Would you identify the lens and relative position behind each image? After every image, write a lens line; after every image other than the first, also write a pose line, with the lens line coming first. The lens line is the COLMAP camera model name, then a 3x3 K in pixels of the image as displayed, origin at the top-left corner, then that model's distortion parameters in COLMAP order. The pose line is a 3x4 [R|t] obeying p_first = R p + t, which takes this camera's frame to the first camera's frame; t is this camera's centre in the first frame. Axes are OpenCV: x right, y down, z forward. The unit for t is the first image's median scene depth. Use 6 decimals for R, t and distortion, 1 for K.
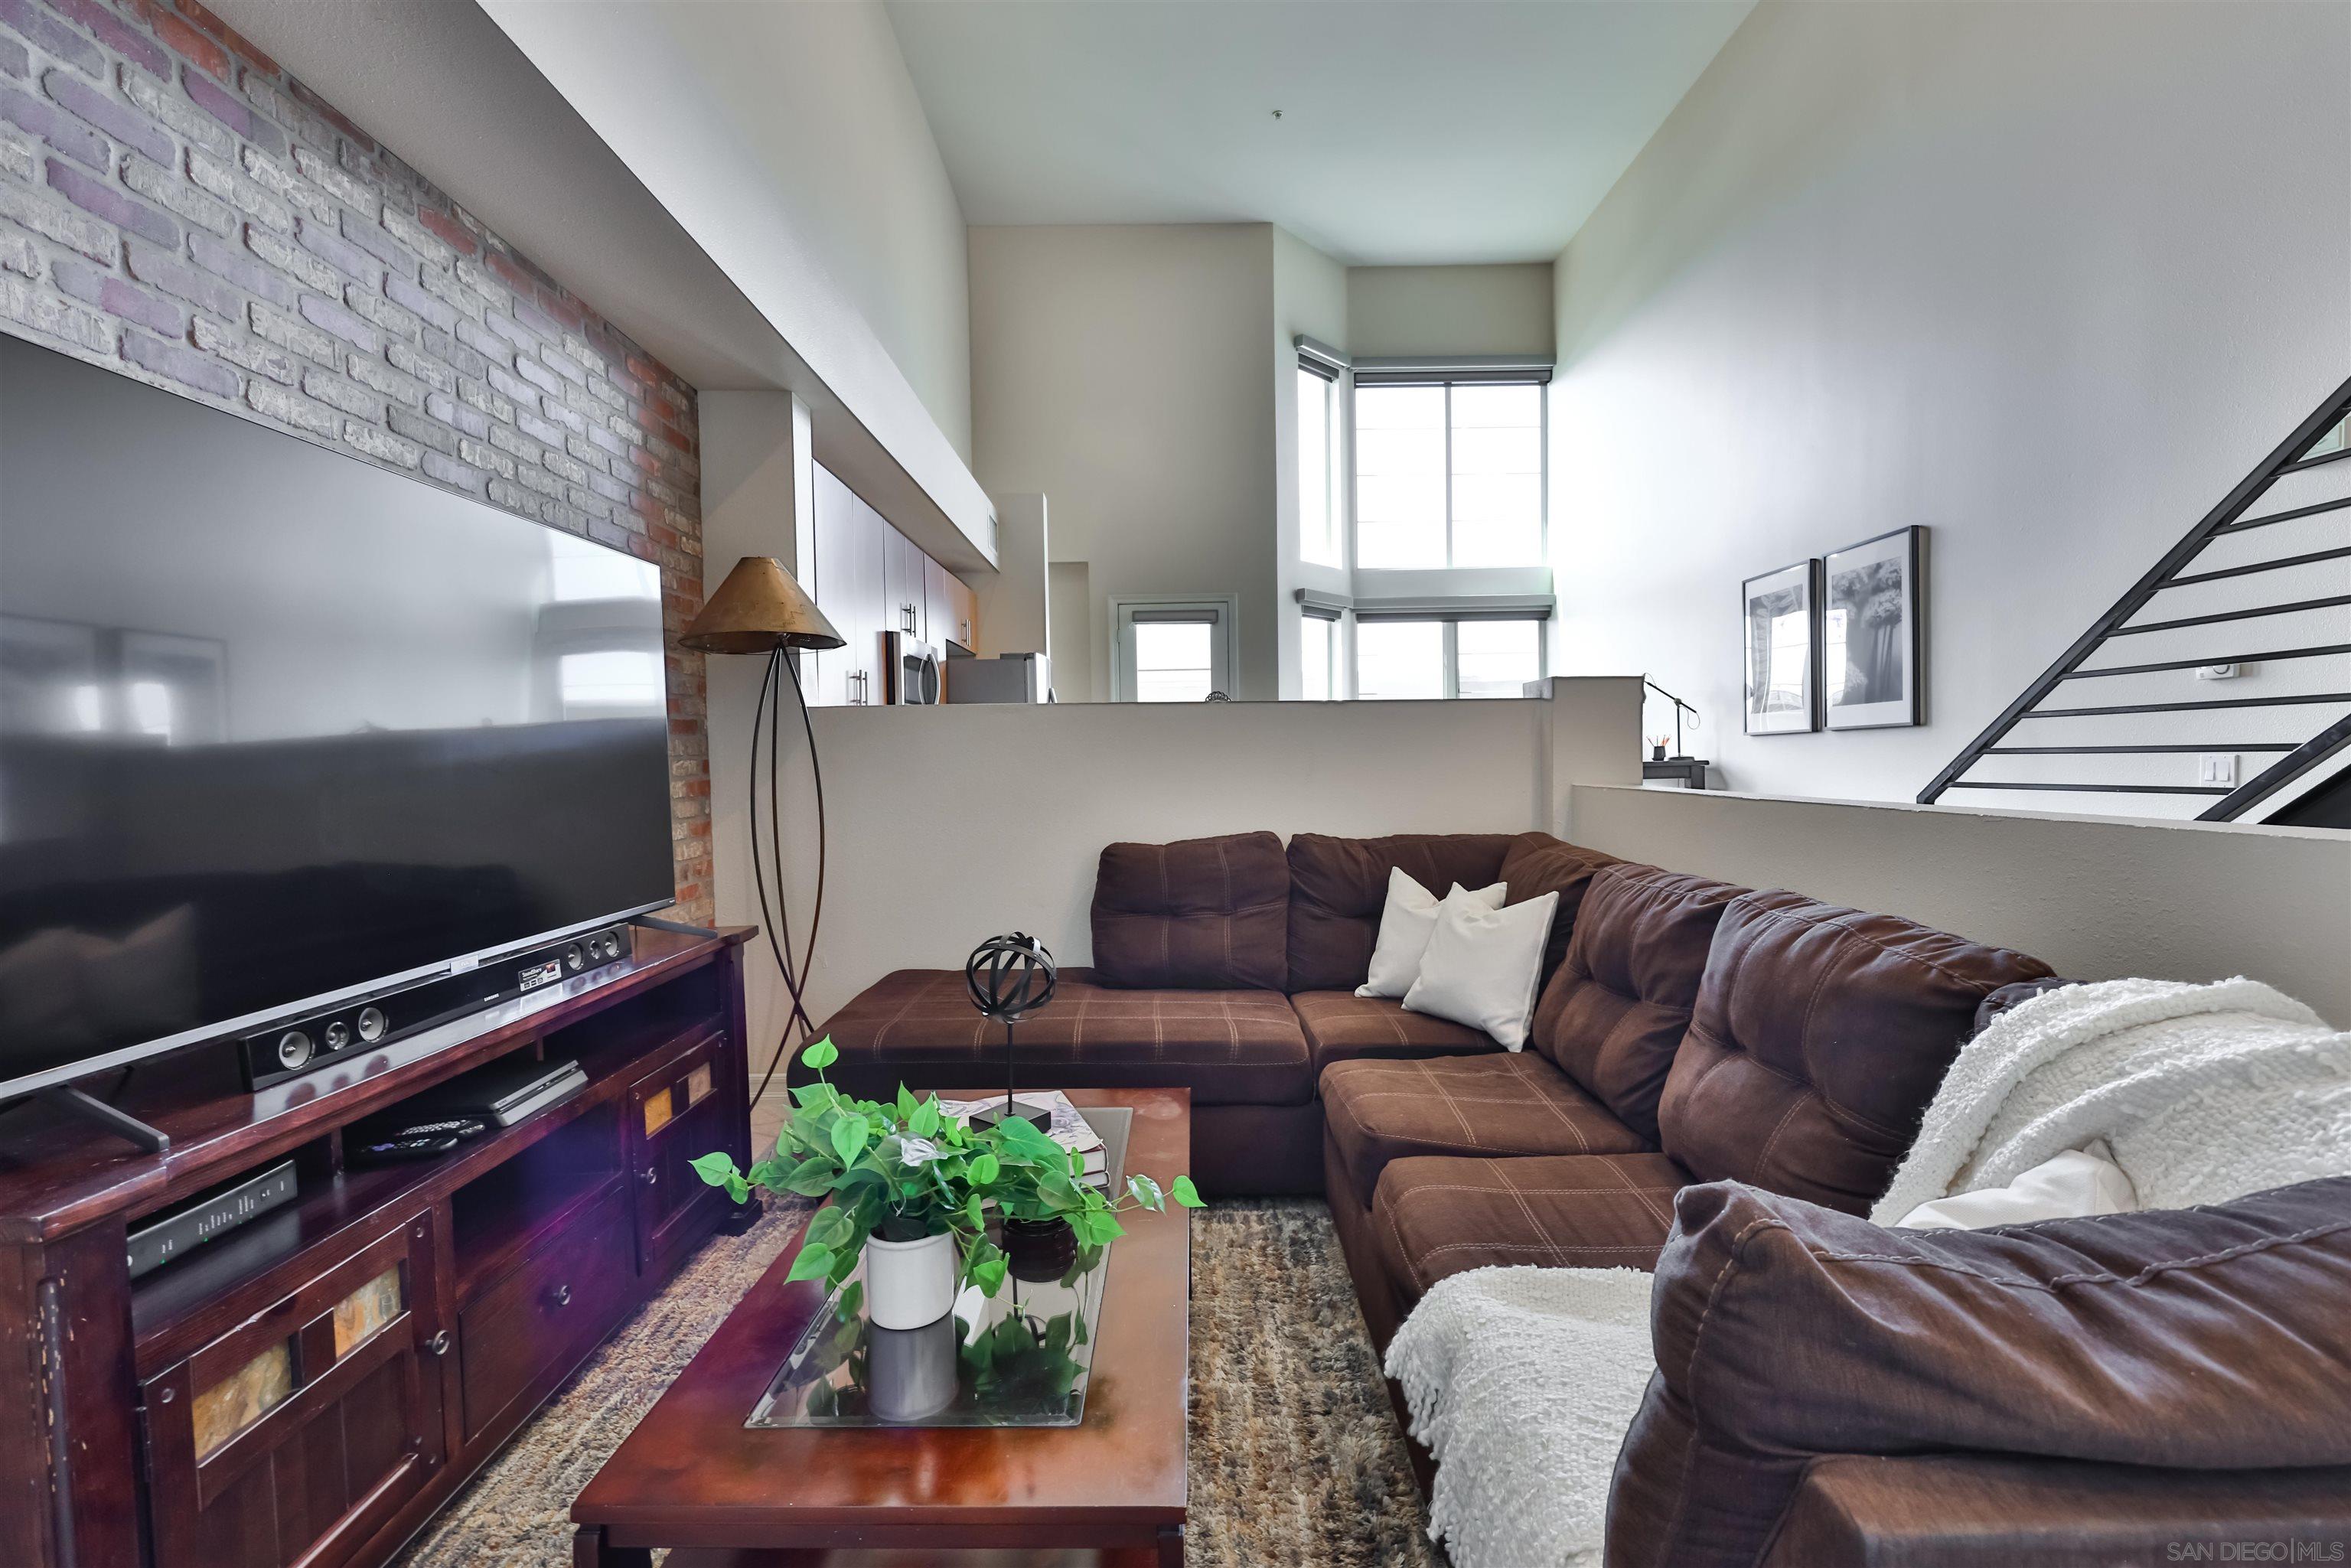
lens RADIAL K [[1003.6, 0, 1168.8], [0, 1003.6, 773.0], [0, 0, 1]] dist [0.001650, 0.000024]
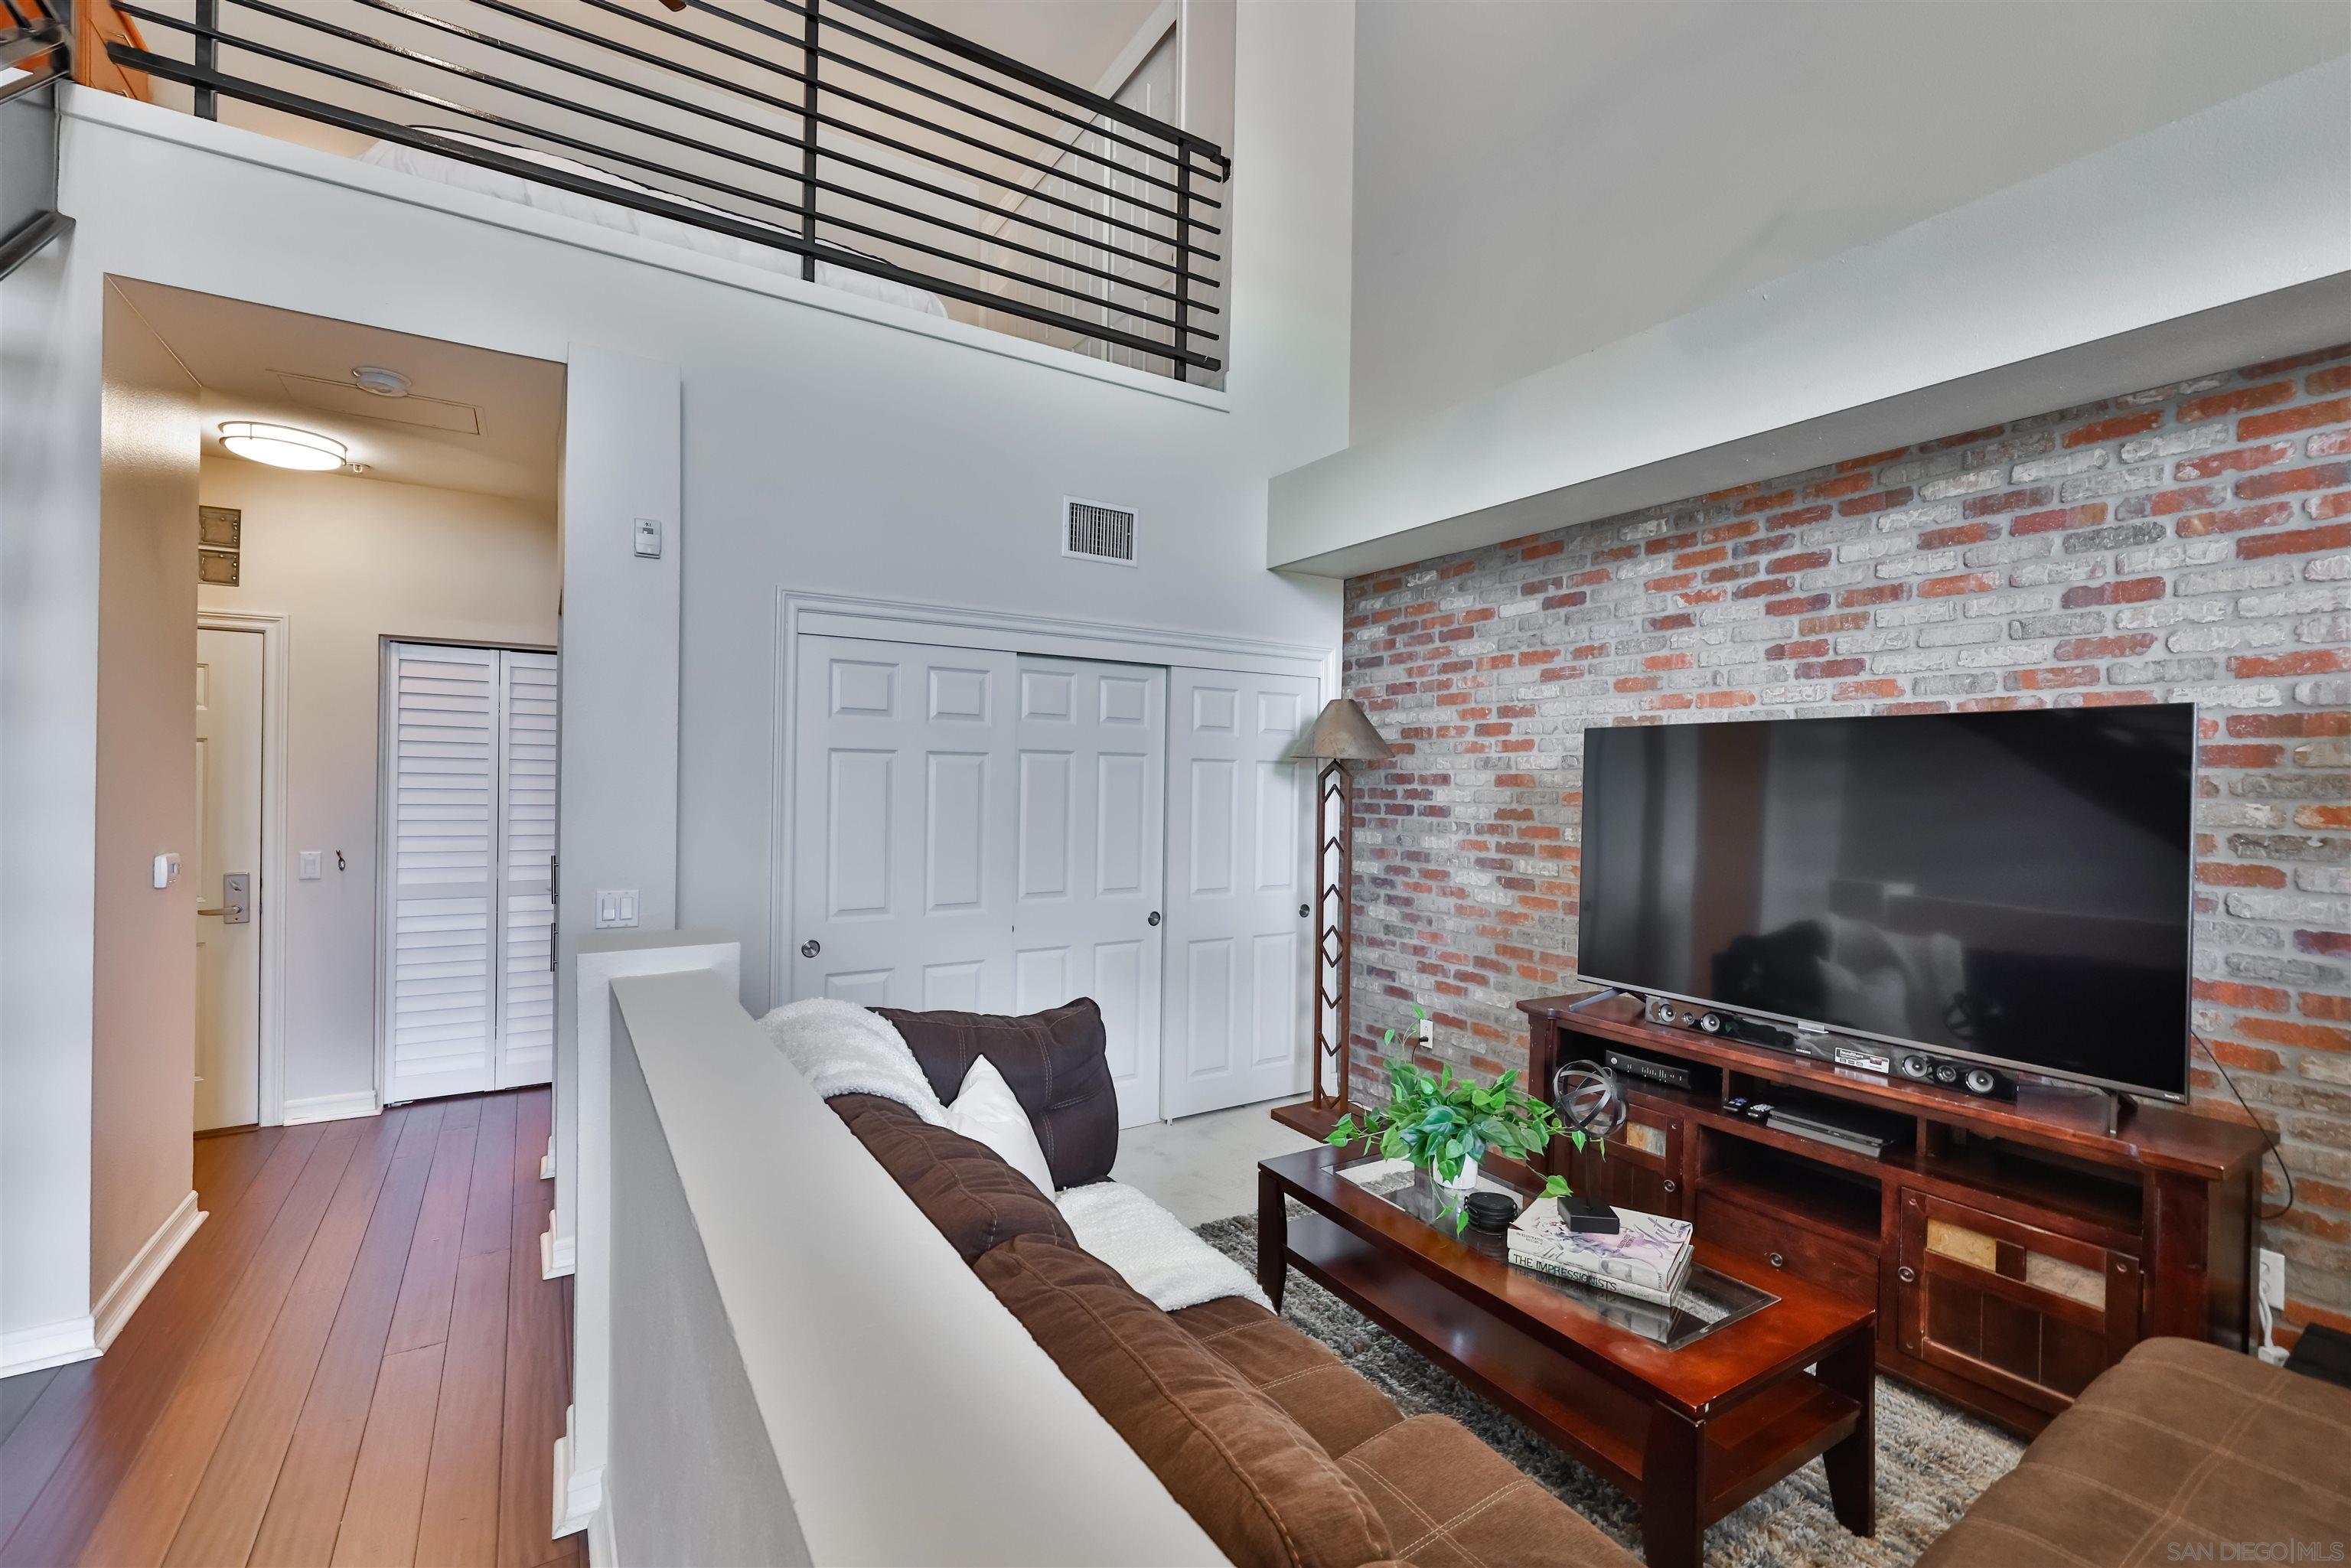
lens RADIAL K [[1003.6, 0, 1174.3], [0, 1003.6, 783.9], [0, 0, 1]] dist [0.001650, 0.000024]
pose [[-0.842201, 0.003213, -0.539155, 0.195361], [-0.013923, 0.999519, 0.027706, -0.042989], [0.538984, 0.030841, -0.841751, 0.362703]]
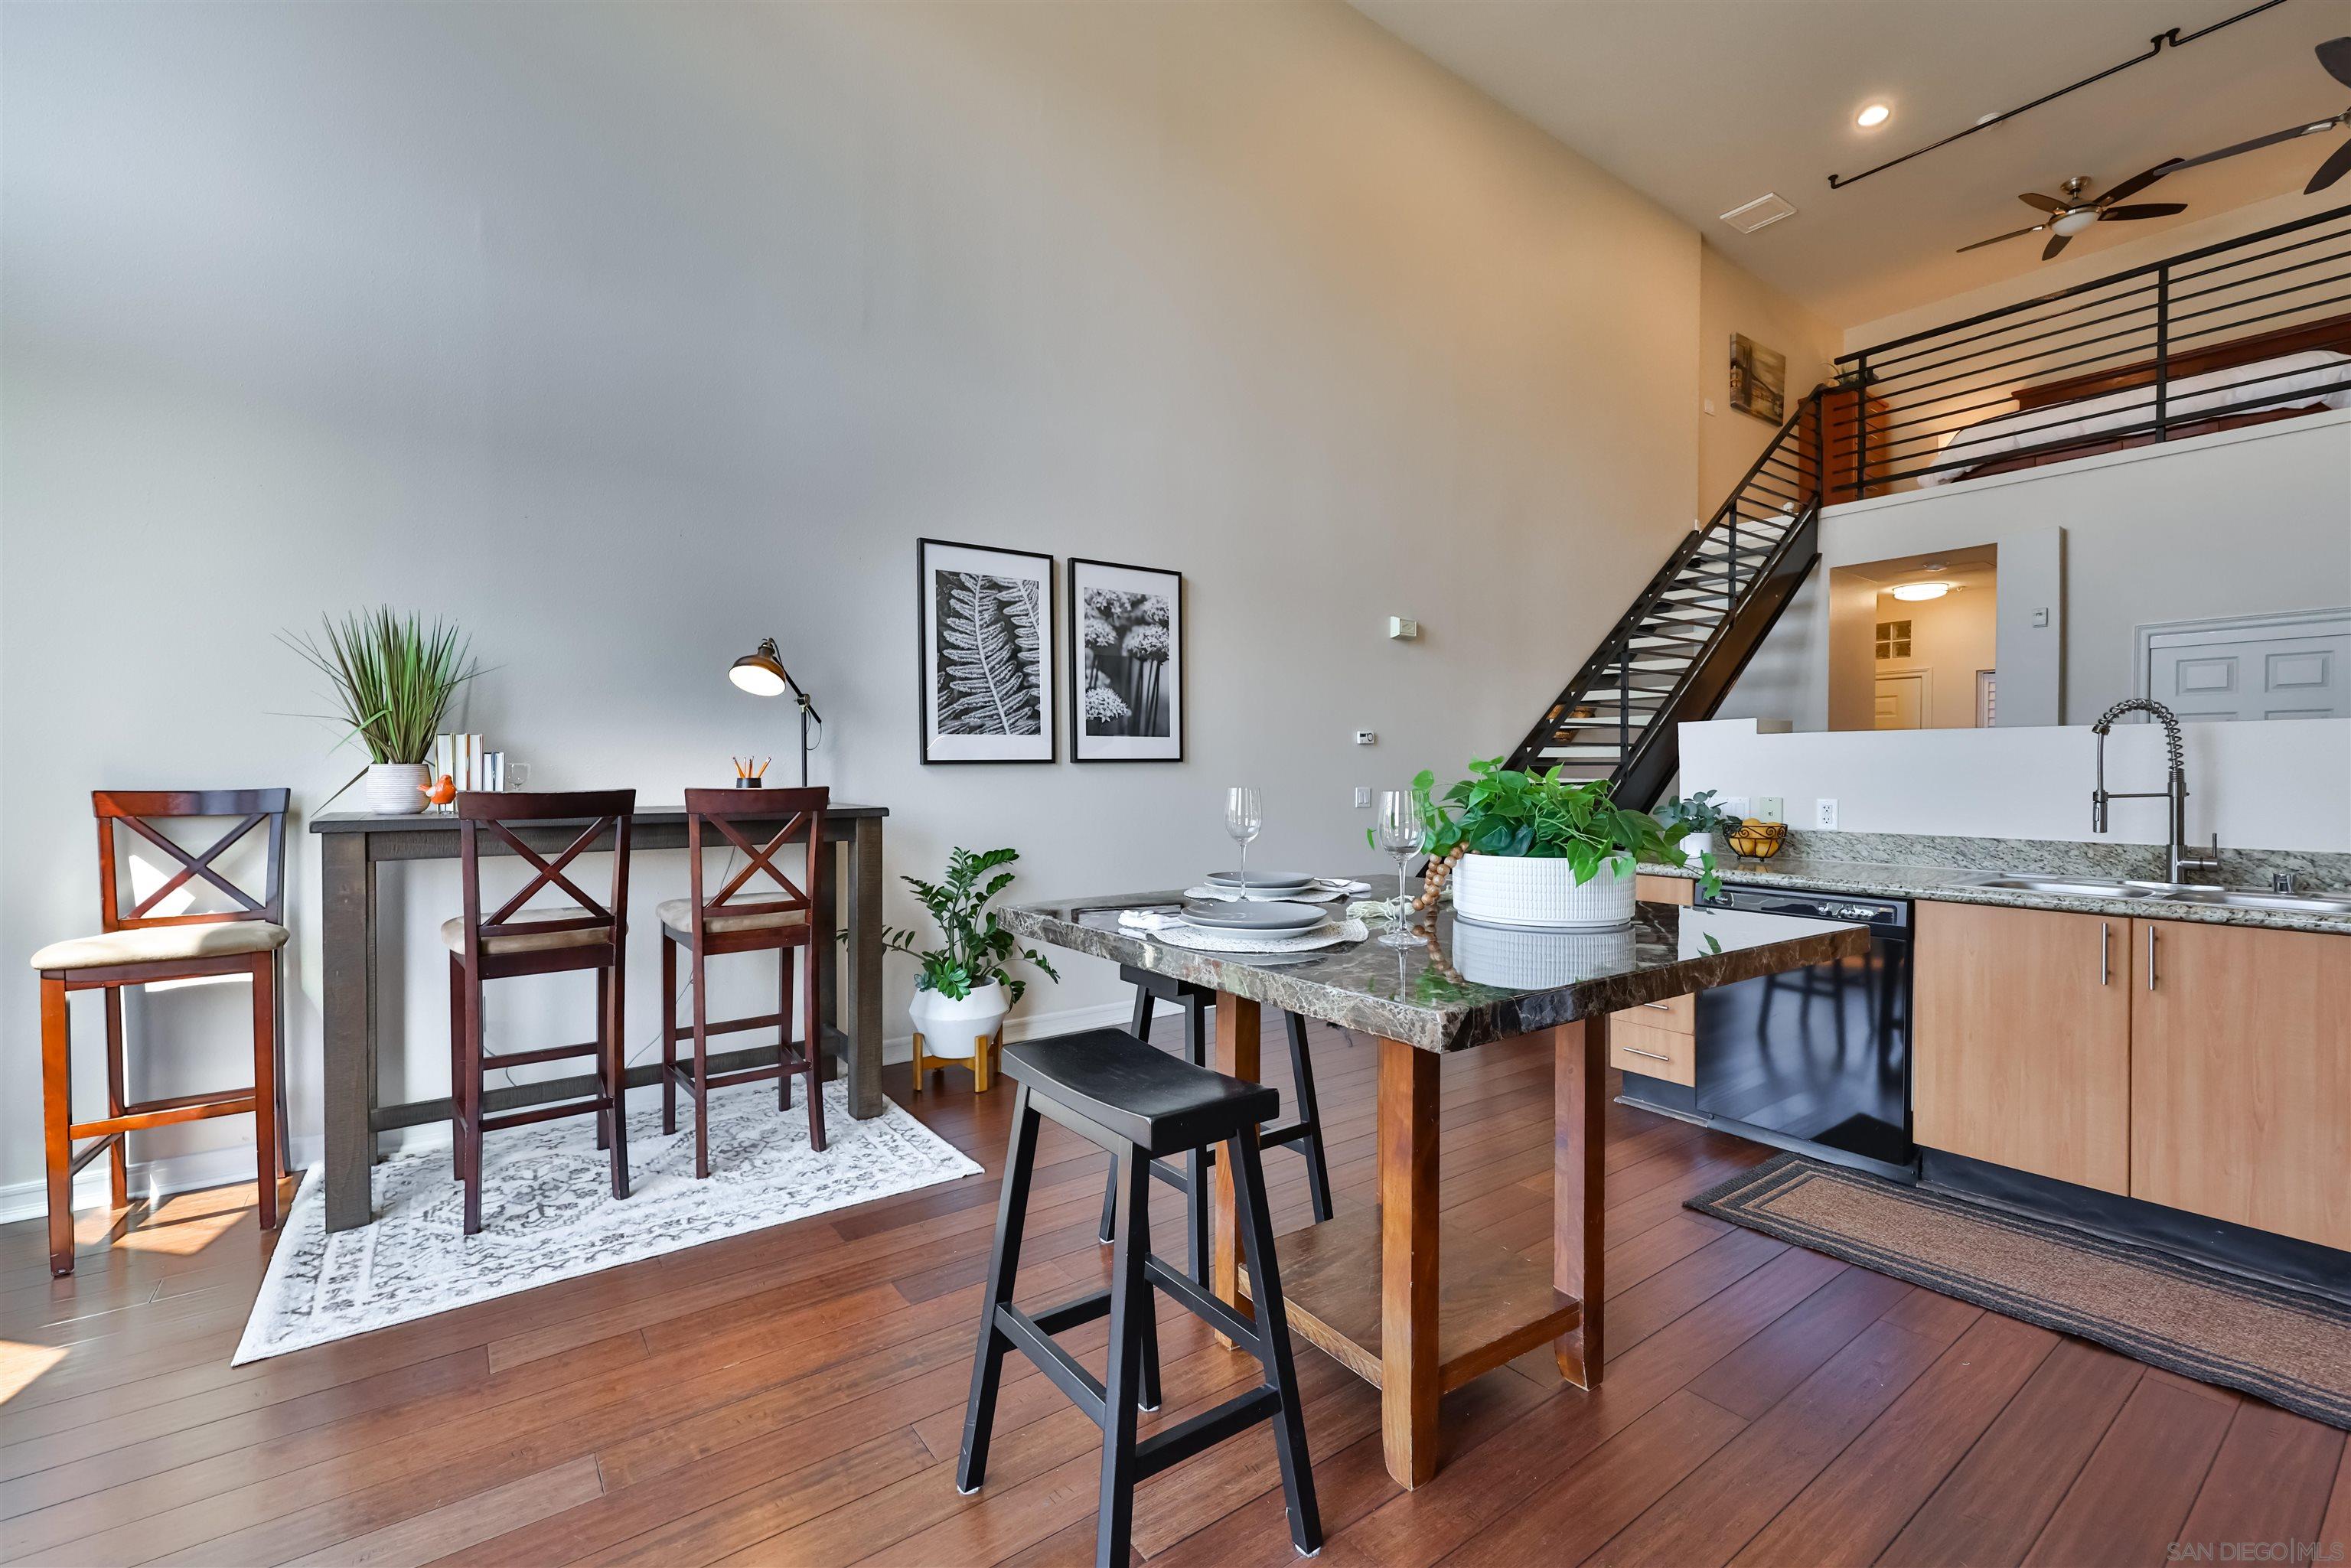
lens RADIAL K [[1003.6, 0, 1164.7], [0, 1003.6, 779.1], [0, 0, 1]] dist [0.001650, 0.000024]
pose [[-0.589431, 0.008340, 0.807776, -0.053608], [0.023140, 0.999711, 0.006564, -0.020455], [-0.807487, 0.022561, -0.589453, 0.904228]]
